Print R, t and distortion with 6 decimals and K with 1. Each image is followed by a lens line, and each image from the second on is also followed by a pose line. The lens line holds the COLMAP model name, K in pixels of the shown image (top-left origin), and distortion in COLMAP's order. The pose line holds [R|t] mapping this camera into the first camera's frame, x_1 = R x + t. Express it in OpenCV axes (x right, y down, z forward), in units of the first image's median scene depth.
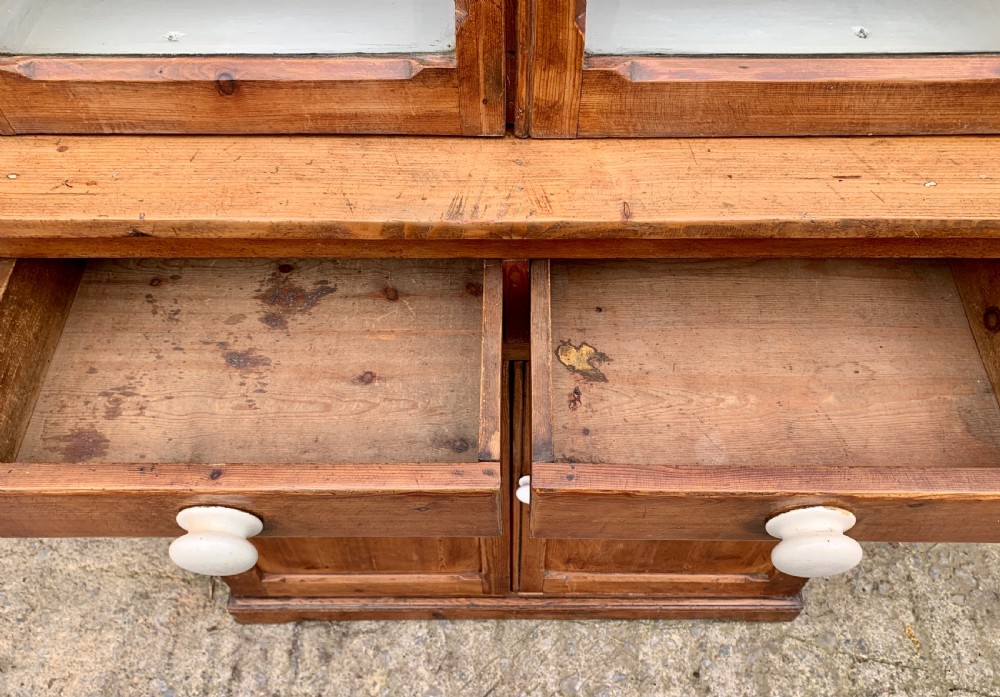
lens RADIAL K [[769.8, 0, 501.8], [0, 769.8, 368.9], [0, 0, 1]] dist [0.014944, -0.008105]
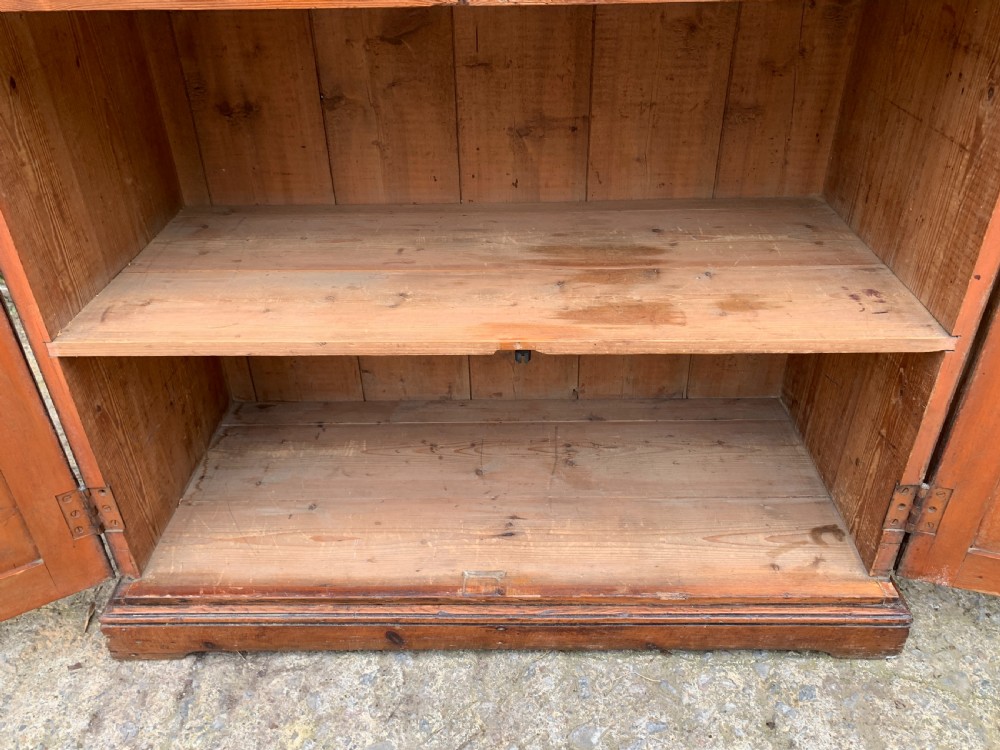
lens RADIAL K [[782.7, 0, 495.1], [0, 782.7, 368.8], [0, 0, 1]] dist [0.027399, -0.019298]
pose [[0.999835, -0.004209, -0.017673, 0.024632], [-0.002245, 0.936718, -0.350077, 0.345026], [0.018028, 0.350058, 0.936554, 0.240411]]
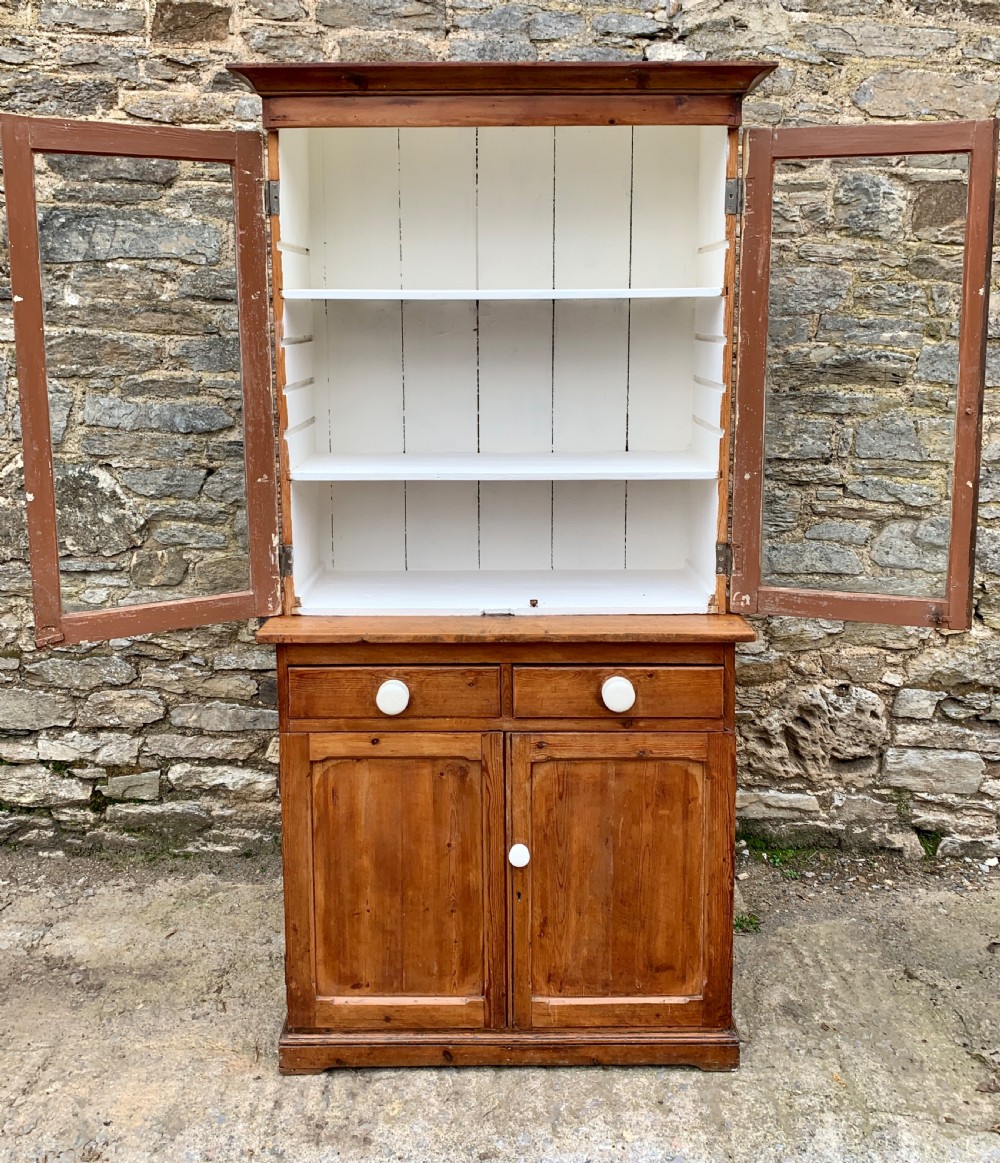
lens RADIAL K [[1096.7, 0, 504.9], [0, 1096.7, 439.8], [0, 0, 1]] dist [0.016560, 0.000000]
pose [[0.999974, 0.001828, 0.006952, -0.004925], [0.003772, 0.689804, -0.723986, 0.925868], [-0.006119, 0.723994, 0.689780, -0.933602]]
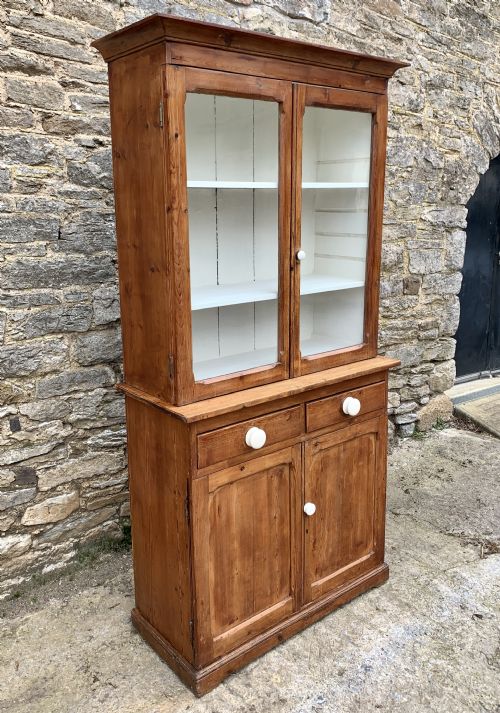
lens RADIAL K [[627.8, 0, 259.2], [0, 627.8, 315.9], [0, 0, 1]] dist [0.052698, -0.040320]
pose [[0.766260, -0.121849, 0.630872, -1.115903], [0.517805, 0.698435, -0.494030, 0.537245], [-0.380426, 0.705224, 0.598277, -0.629776]]
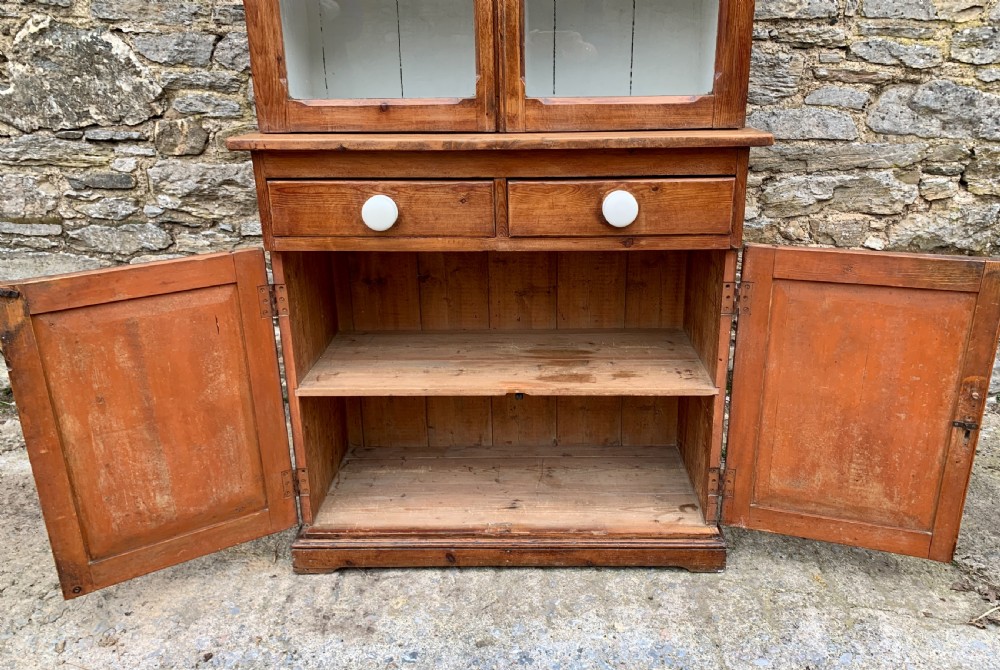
lens RADIAL K [[791.7, 0, 521.1], [0, 791.7, 331.7], [0, 0, 1]] dist [0.040726, -0.052022]
pose [[0.999964, -0.000510, -0.008449, 0.049822], [-0.004253, 0.832761, -0.553617, 0.754388], [0.007318, 0.553633, 0.832729, -0.336708]]
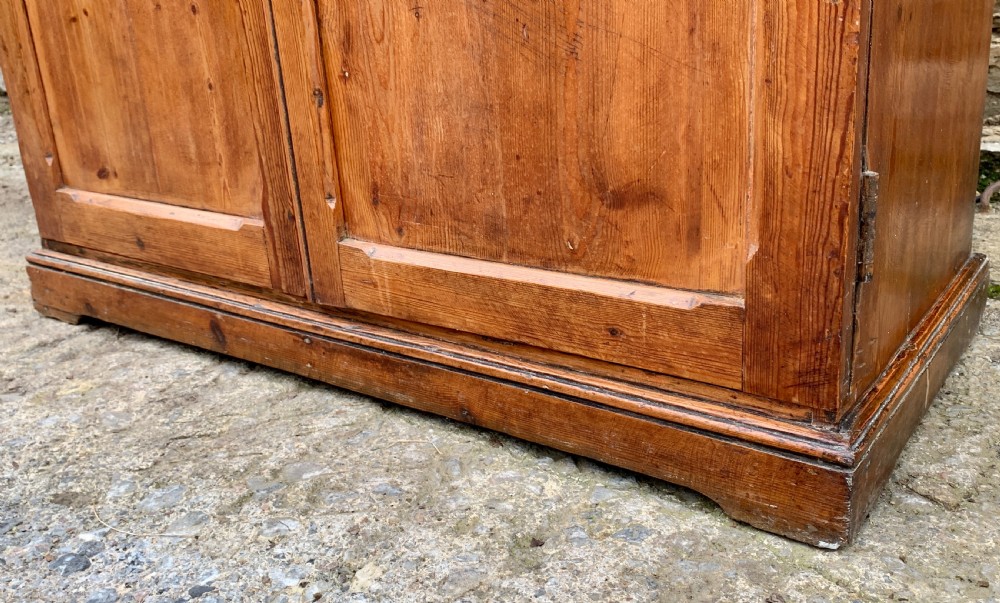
lens RADIAL K [[950.5, 0, 501.1], [0, 950.5, 294.0], [0, 0, 1]] dist [0.032291, 0.000000]
pose [[0.809365, 0.154047, -0.566743, 0.497892], [-0.431771, 0.810218, -0.396385, 0.494842], [0.398123, 0.565523, 0.722275, 0.556472]]
